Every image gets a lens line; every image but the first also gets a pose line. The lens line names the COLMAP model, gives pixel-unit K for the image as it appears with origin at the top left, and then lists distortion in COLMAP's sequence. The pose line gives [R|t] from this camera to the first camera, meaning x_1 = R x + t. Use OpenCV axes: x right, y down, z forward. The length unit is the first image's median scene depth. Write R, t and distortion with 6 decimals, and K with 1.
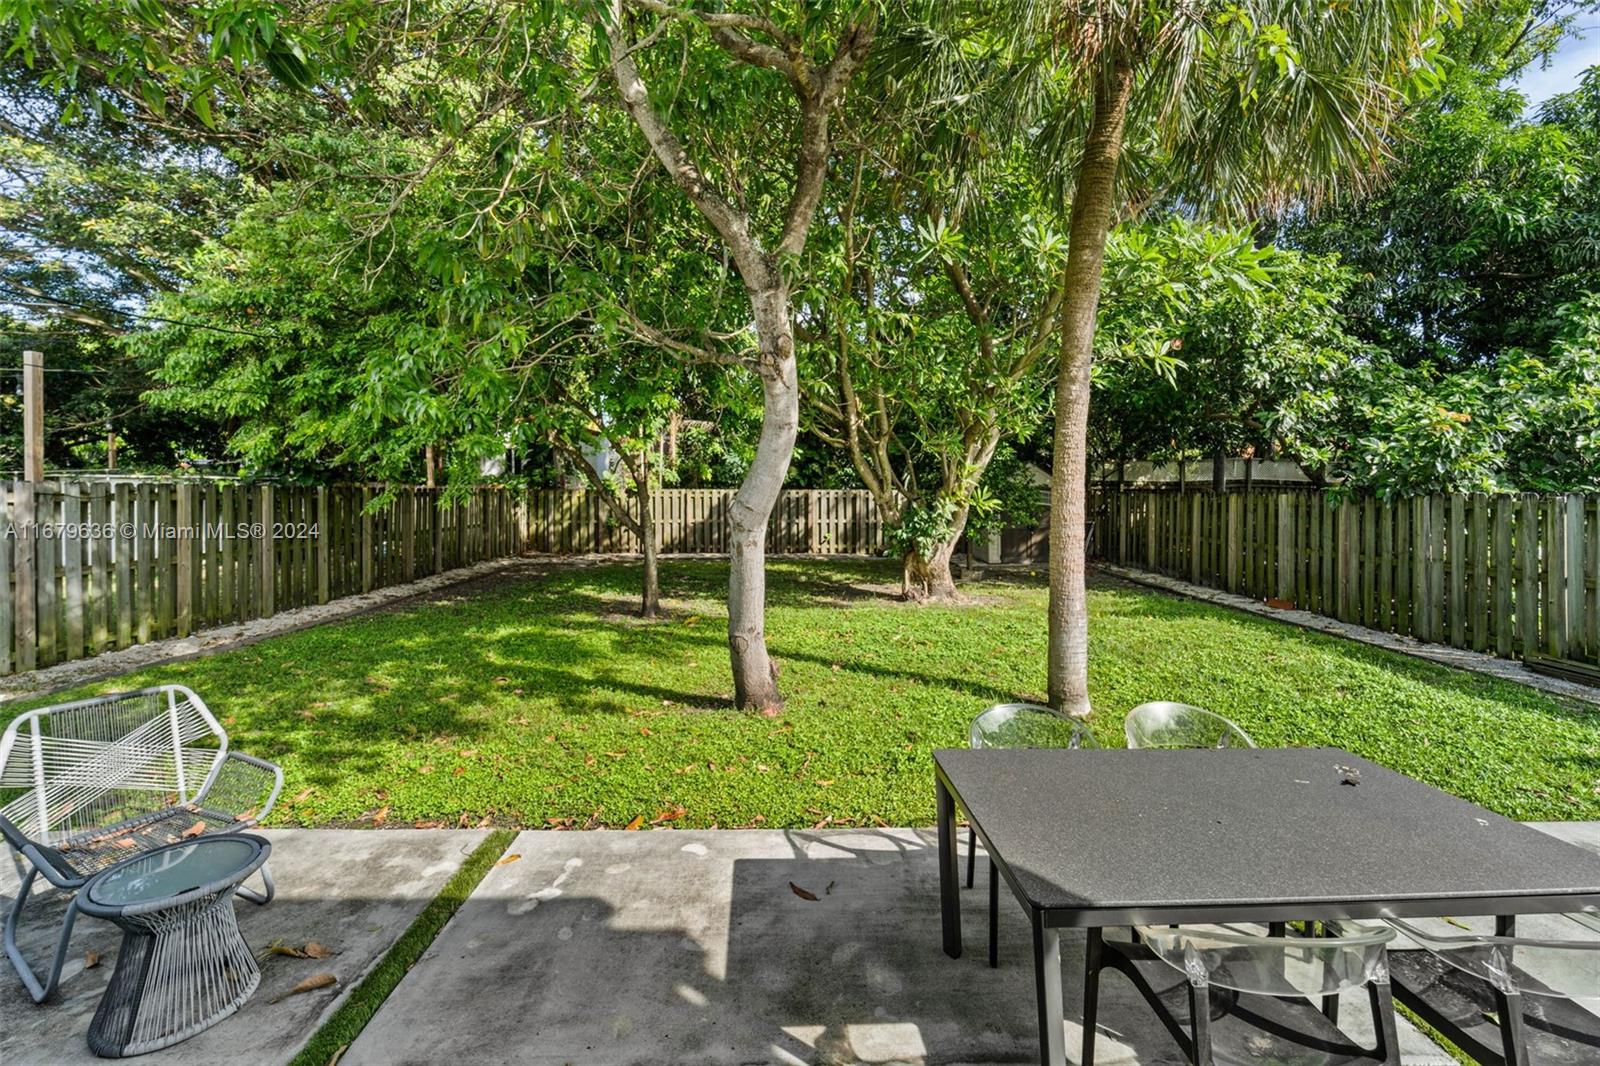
lens RADIAL K [[652.3, 0, 798.8], [0, 652.3, 517.4], [0, 0, 1]] dist [-0.000157, -0.000236]
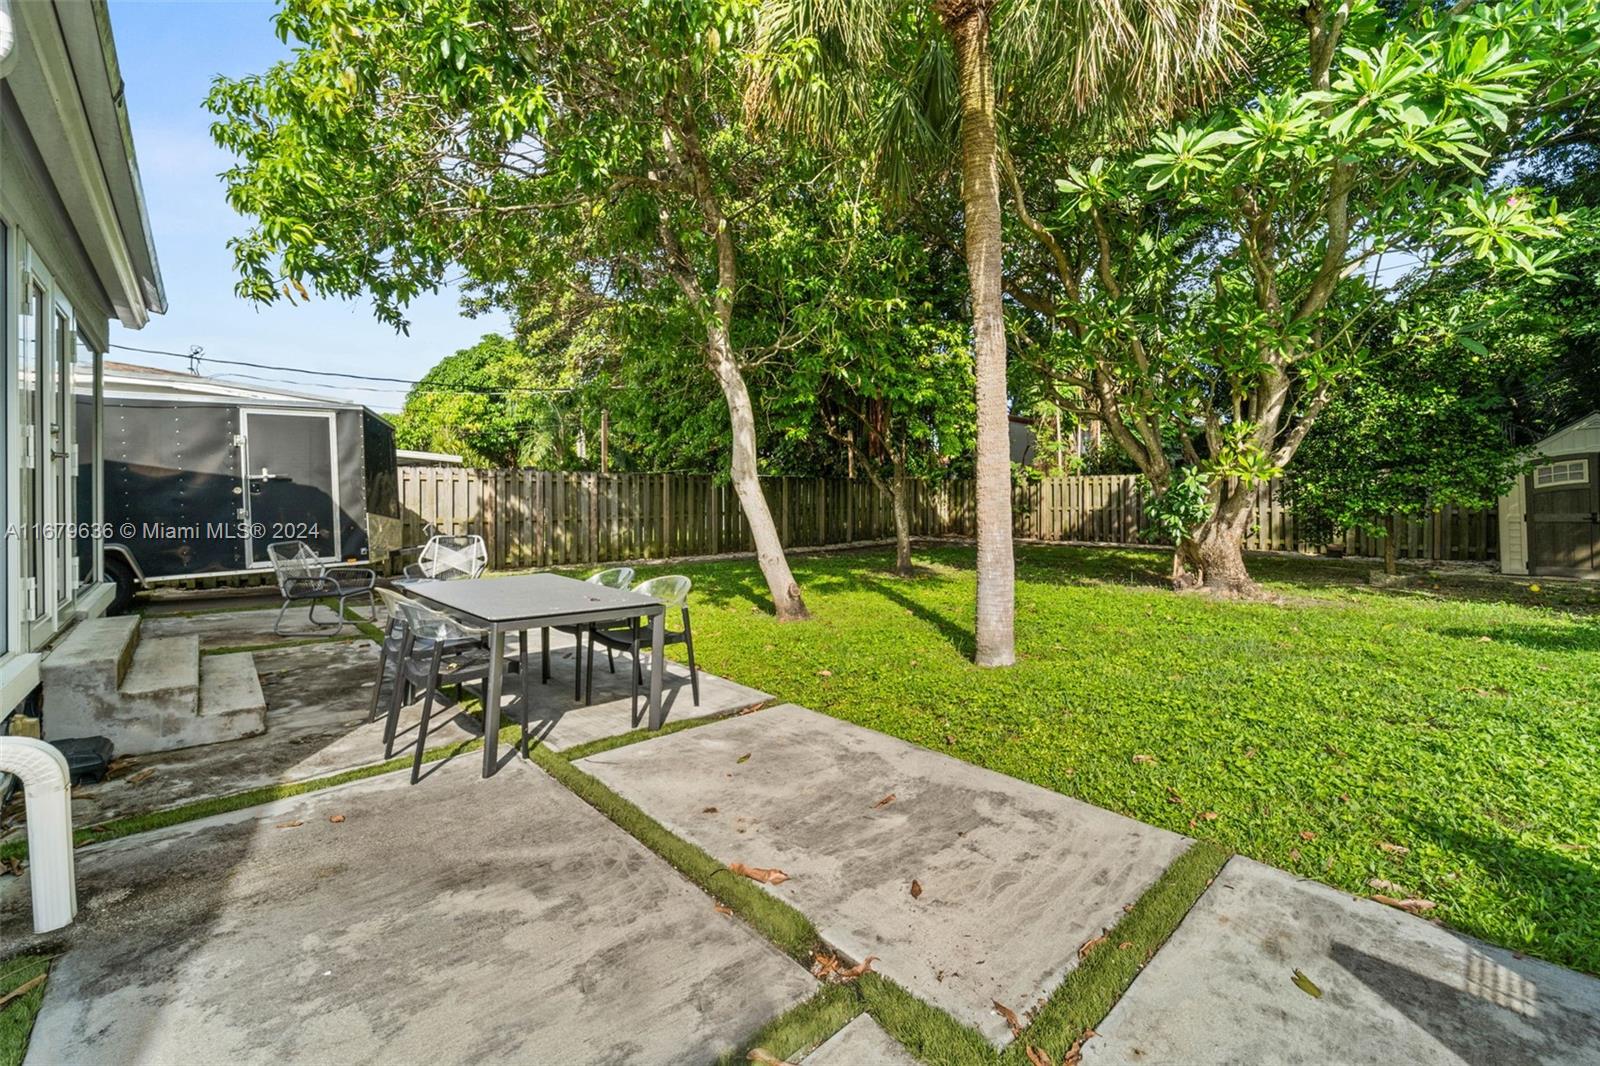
lens RADIAL K [[652.3, 0, 798.8], [0, 652.3, 517.4], [0, 0, 1]] dist [-0.000157, -0.000236]
pose [[0.663477, 0.017593, -0.747989, 0.275857], [-0.019307, 0.999793, 0.006390, 0.020810], [0.747947, 0.010202, 0.663680, 0.029624]]
